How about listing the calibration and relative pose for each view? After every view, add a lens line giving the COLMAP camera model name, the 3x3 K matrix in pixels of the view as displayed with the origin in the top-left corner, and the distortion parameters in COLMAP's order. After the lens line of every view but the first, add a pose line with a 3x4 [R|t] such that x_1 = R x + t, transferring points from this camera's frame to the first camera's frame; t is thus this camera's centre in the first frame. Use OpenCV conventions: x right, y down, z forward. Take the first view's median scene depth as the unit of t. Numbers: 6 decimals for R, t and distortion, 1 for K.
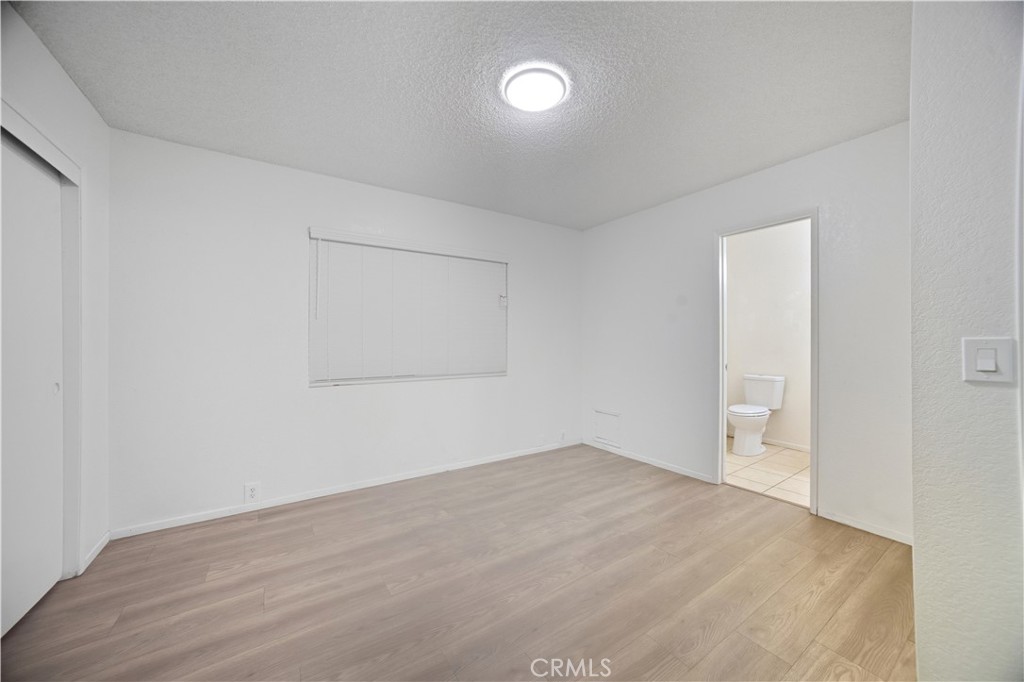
lens RADIAL K [[372.4, 0, 512.0], [0, 372.4, 341.0], [0, 0, 1]] dist [-0.002306, 0.000176]
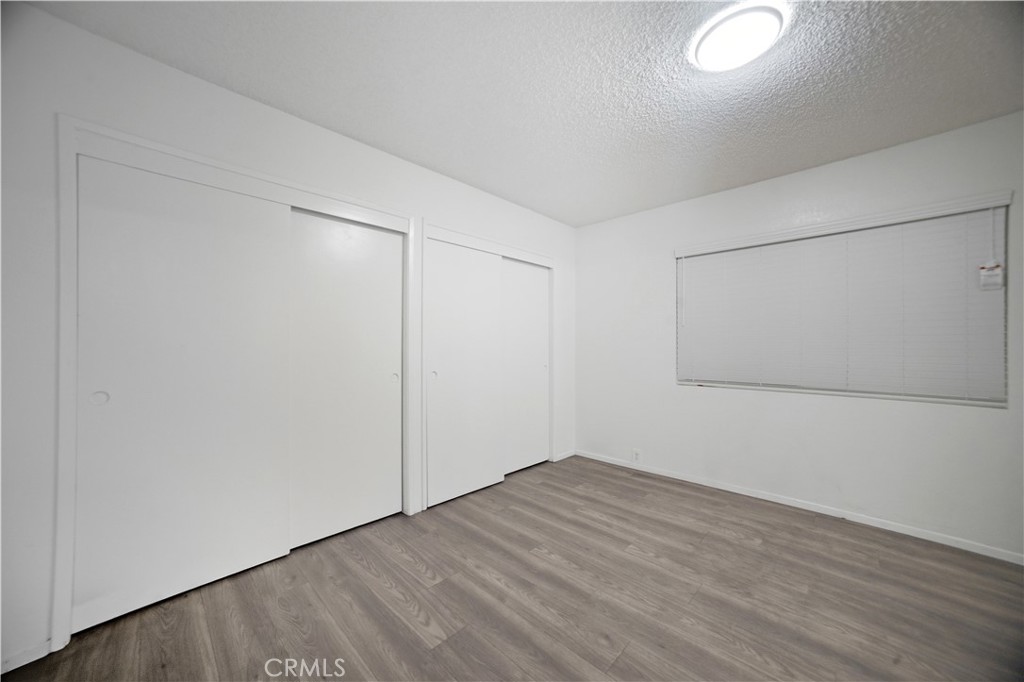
lens RADIAL K [[372.4, 0, 512.0], [0, 372.4, 341.0], [0, 0, 1]] dist [-0.002306, 0.000176]
pose [[0.228651, -0.014065, -0.973407, 0.577899], [-0.003119, 0.999880, -0.015180, 0.006864], [0.973504, 0.006507, 0.228579, 0.254427]]
